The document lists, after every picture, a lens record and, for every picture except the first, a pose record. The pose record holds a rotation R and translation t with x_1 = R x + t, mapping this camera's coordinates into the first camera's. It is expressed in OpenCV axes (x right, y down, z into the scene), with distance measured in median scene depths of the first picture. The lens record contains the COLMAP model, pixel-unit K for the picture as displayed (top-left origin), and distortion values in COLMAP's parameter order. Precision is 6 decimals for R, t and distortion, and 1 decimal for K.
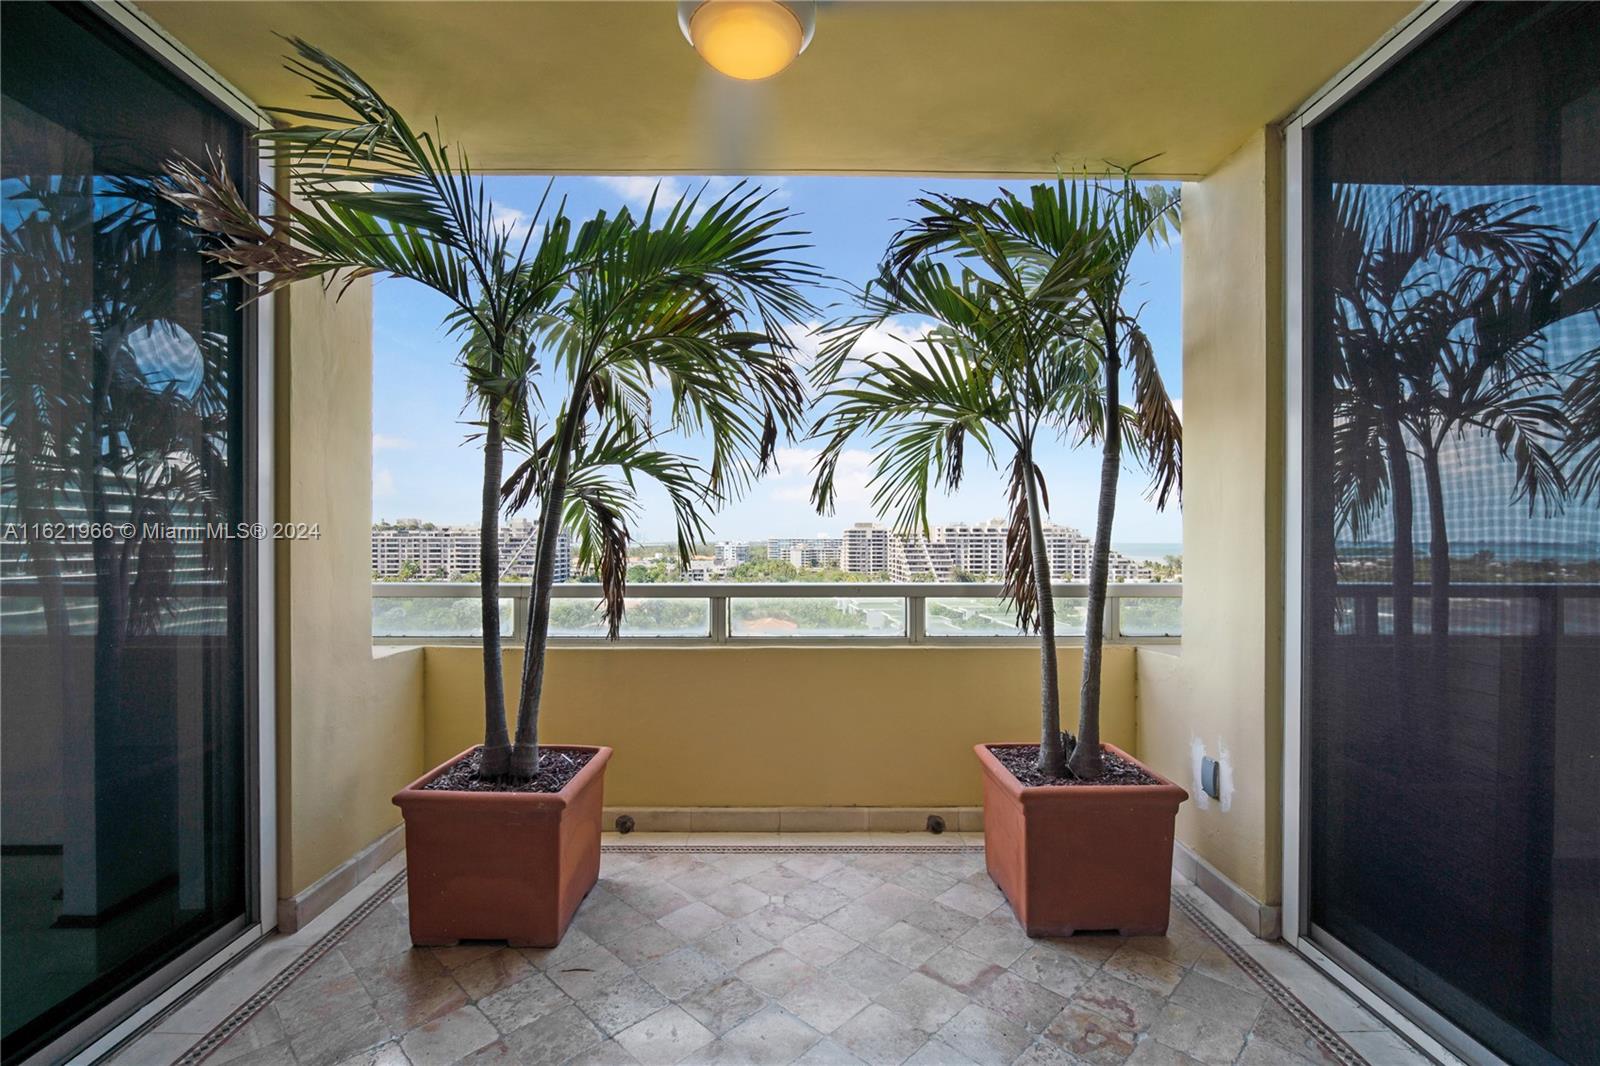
lens RADIAL K [[694.7, 0, 805.9], [0, 694.7, 542.4], [0, 0, 1]] dist [-0.013496, 0.002935]
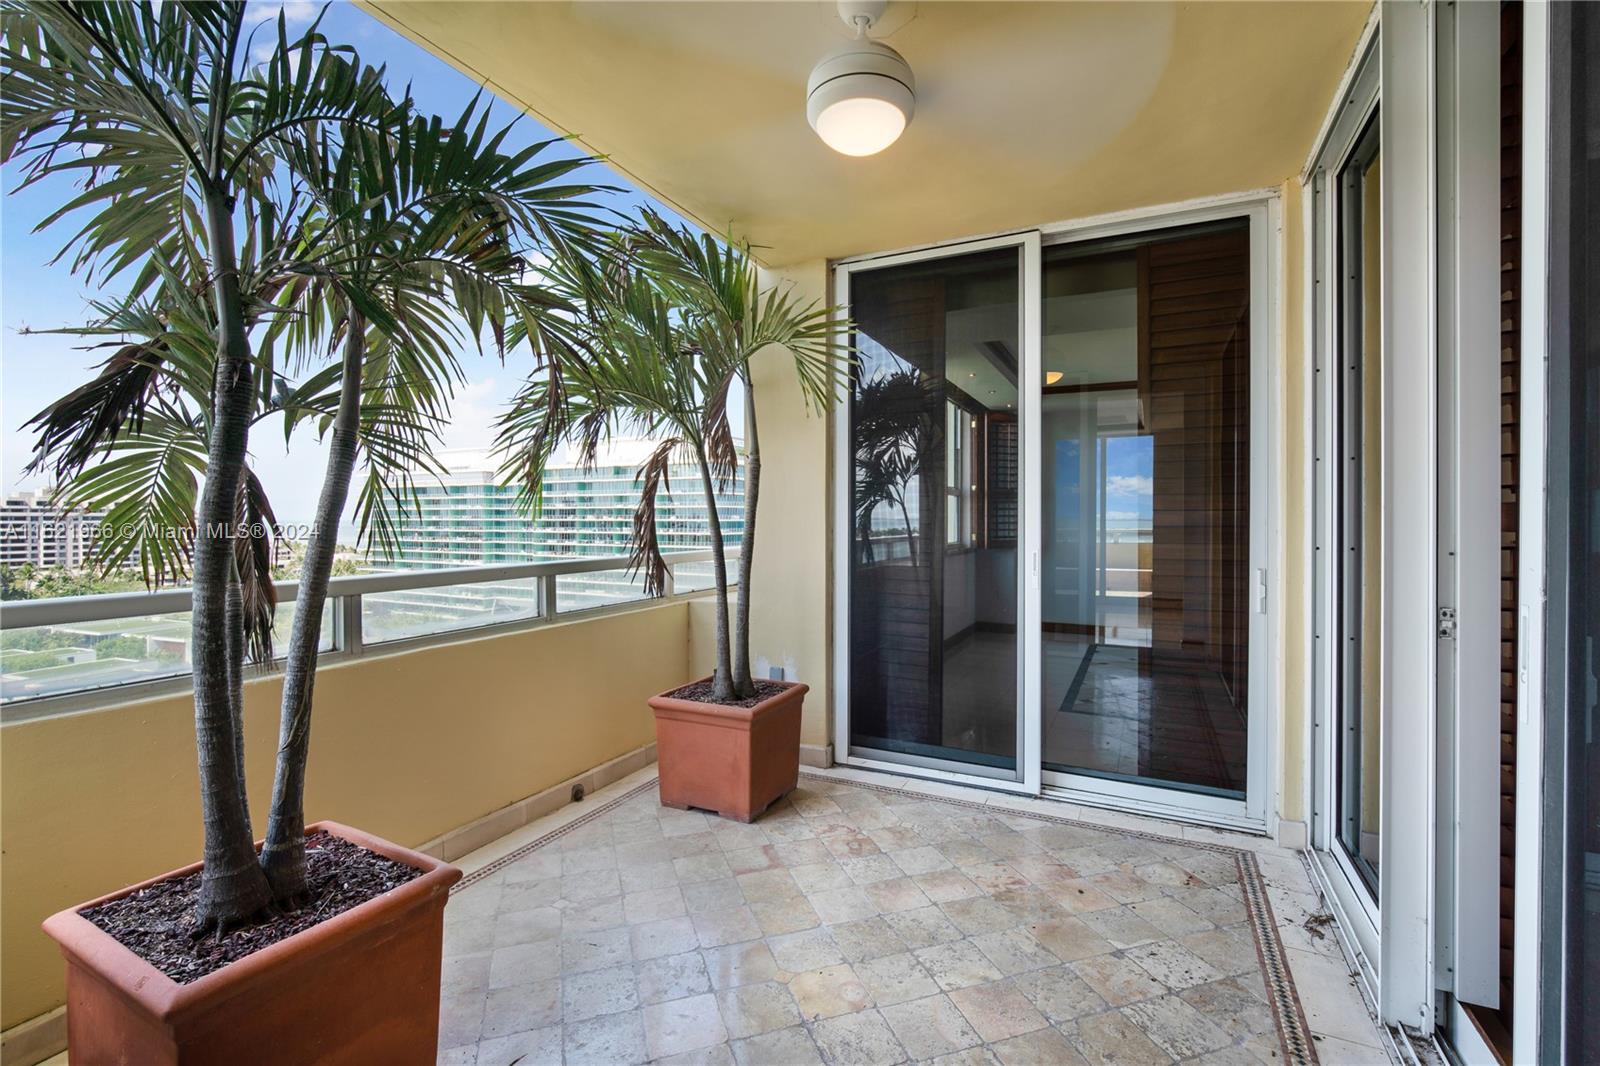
lens RADIAL K [[694.7, 0, 785.9], [0, 694.7, 519.6], [0, 0, 1]] dist [-0.013496, 0.002935]
pose [[0.471852, -0.004006, 0.881669, -0.742344], [0.002075, 0.999992, 0.003433, -0.006546], [-0.881675, 0.000210, 0.471856, 0.300513]]
